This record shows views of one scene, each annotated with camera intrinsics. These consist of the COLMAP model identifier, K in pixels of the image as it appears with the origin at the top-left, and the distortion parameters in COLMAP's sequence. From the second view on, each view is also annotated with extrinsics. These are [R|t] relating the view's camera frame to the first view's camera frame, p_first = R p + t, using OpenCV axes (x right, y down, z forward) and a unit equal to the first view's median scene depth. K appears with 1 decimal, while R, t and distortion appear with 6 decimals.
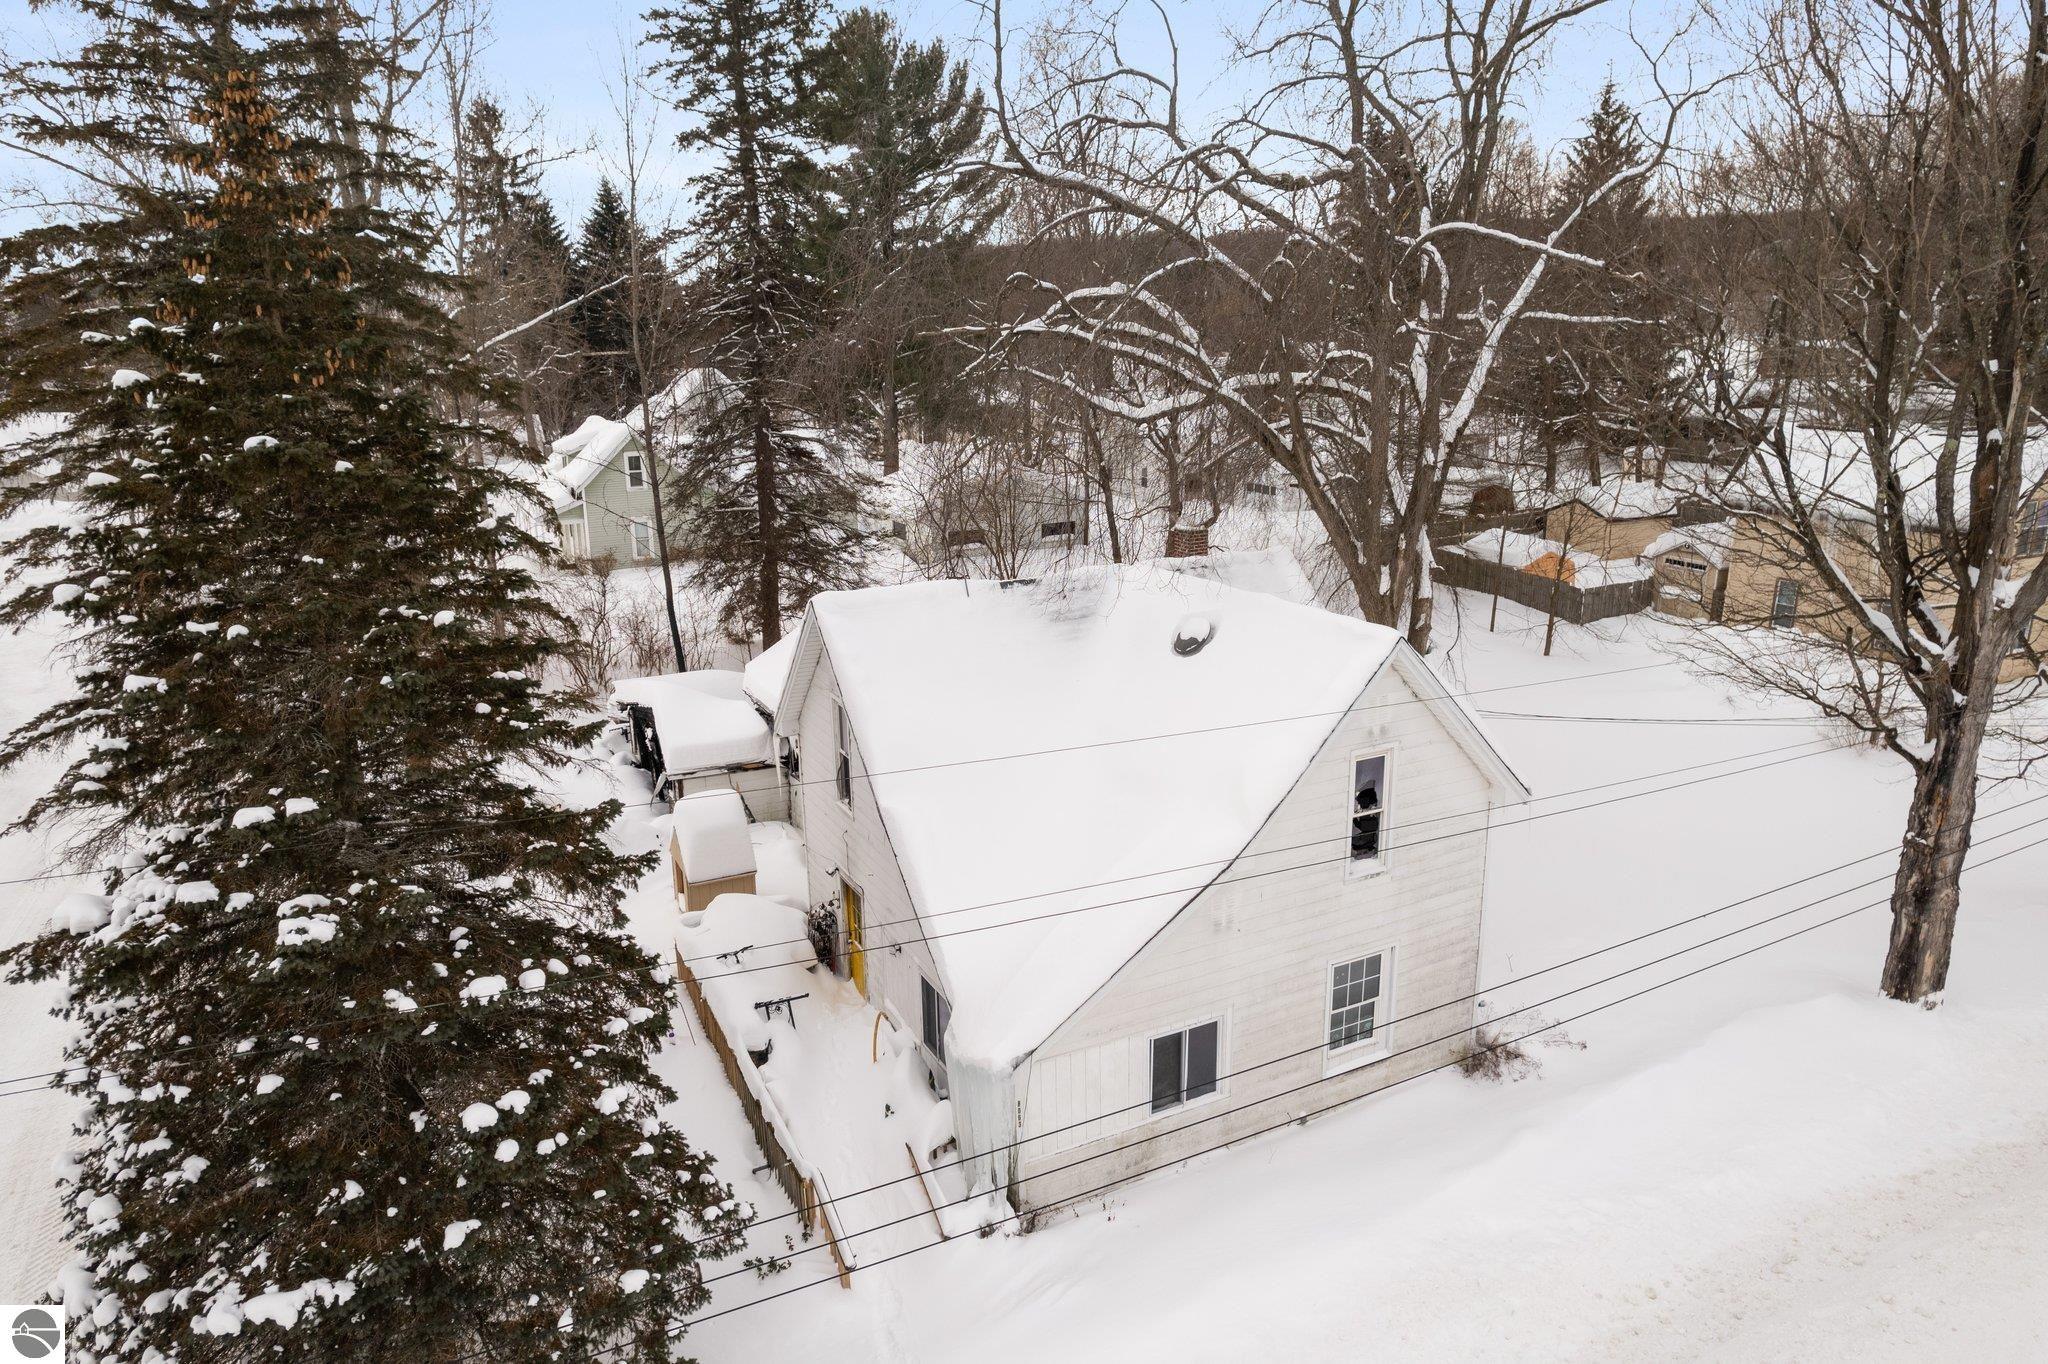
lens RADIAL K [[1311.9, 0, 1024.0], [0, 1311.9, 682.0], [0, 0, 1]] dist [-0.033070, 0.000244]
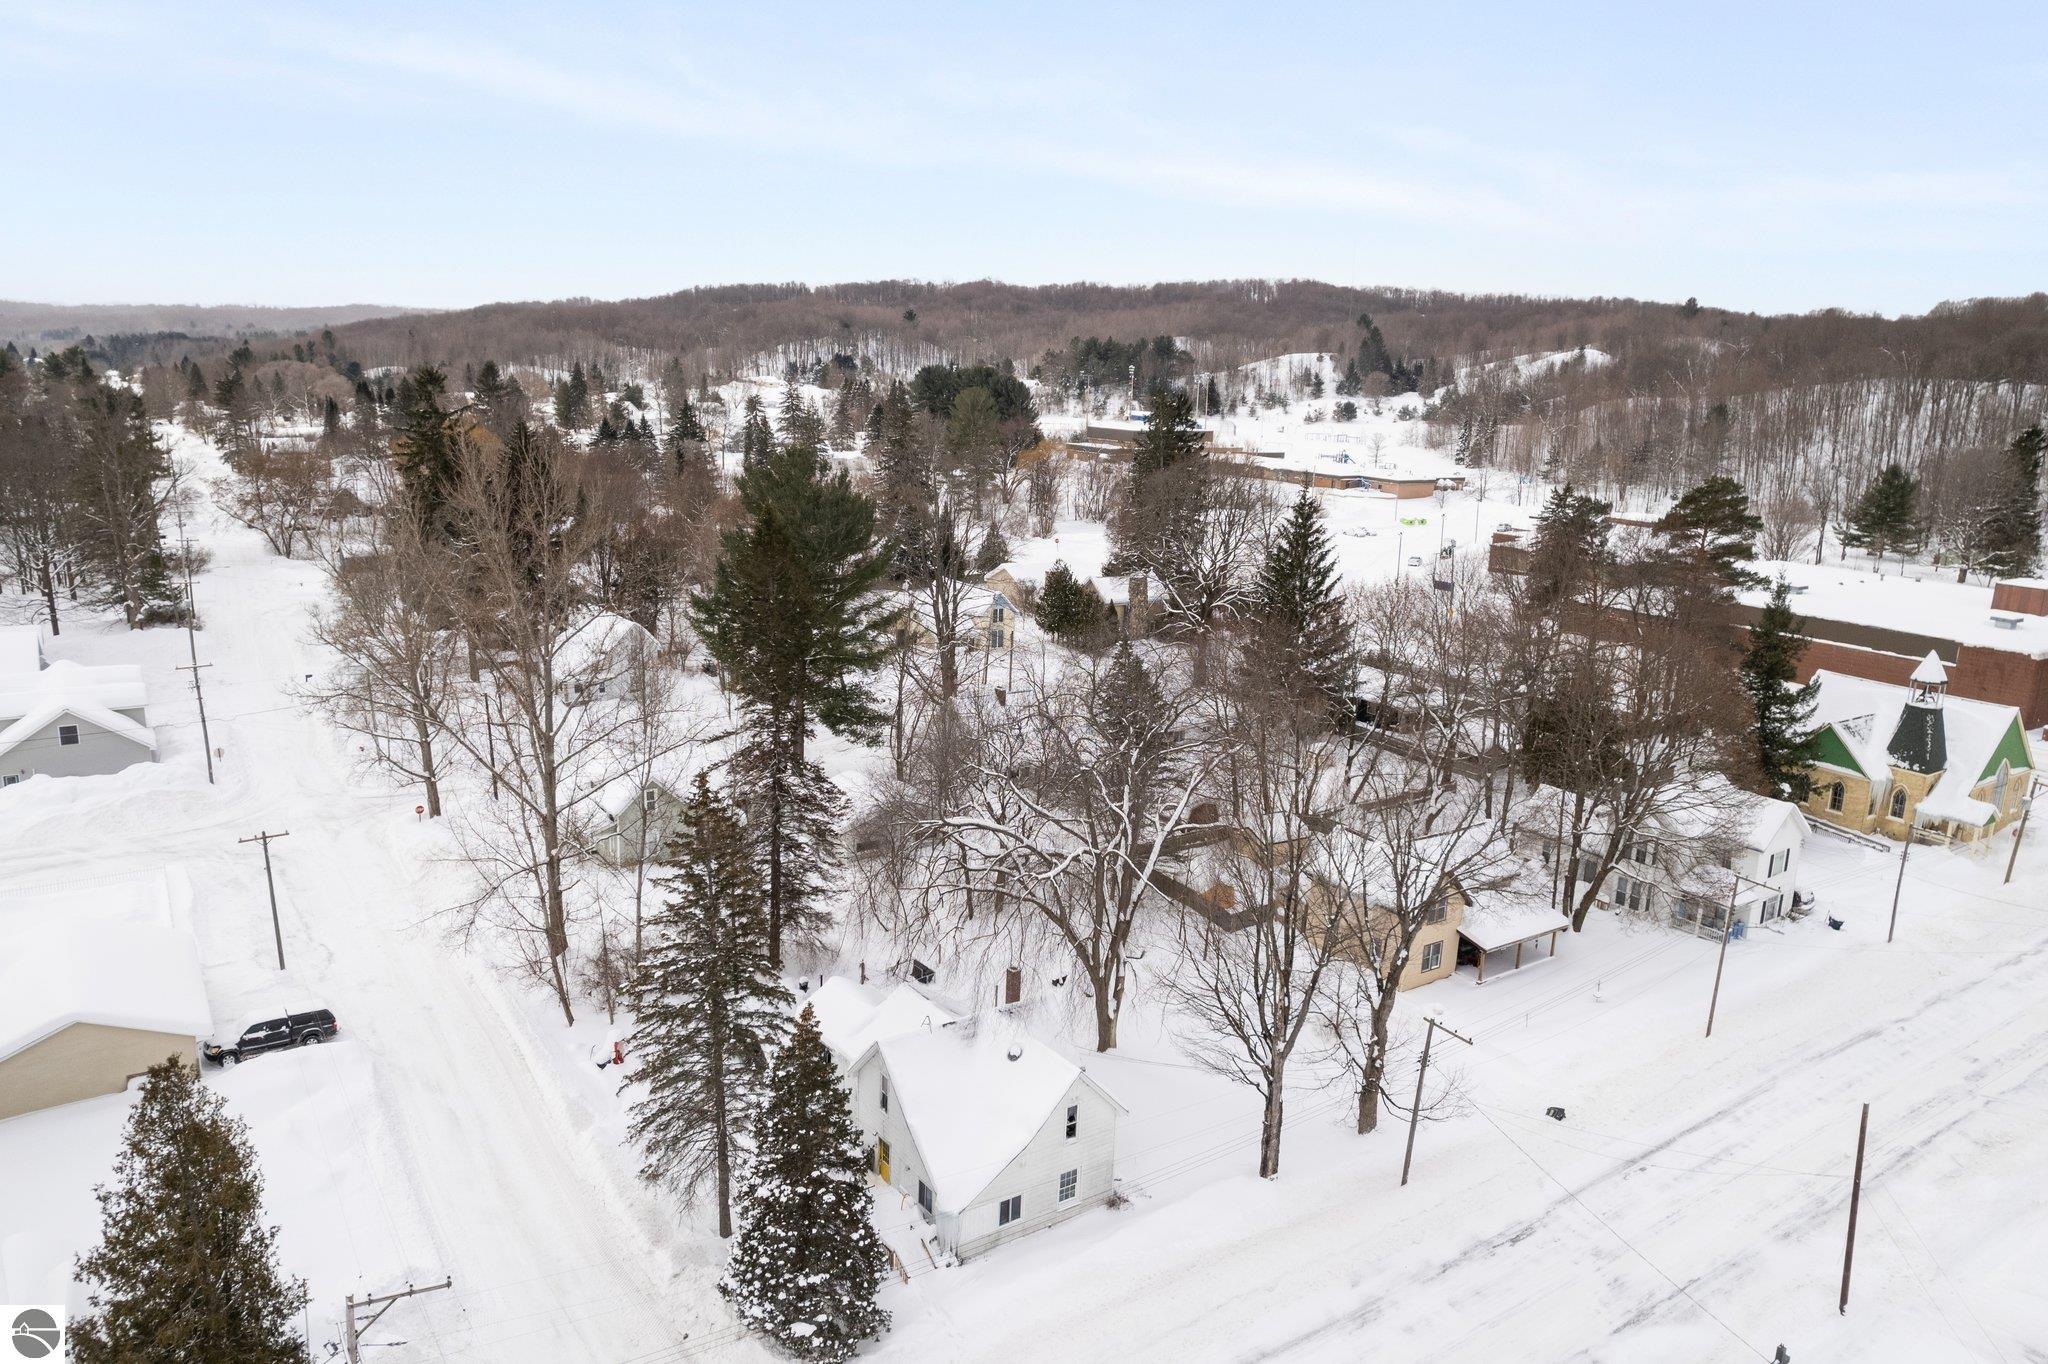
lens RADIAL K [[1437.8, 0, 1024.0], [0, 1437.8, 682.0], [0, 0, 1]] dist [-0.032052, -0.000217]
pose [[0.989855, 0.021980, 0.140373, -0.321569], [-0.017922, 0.999386, -0.030110, -0.788879], [-0.140949, 0.027288, 0.989641, -2.207215]]
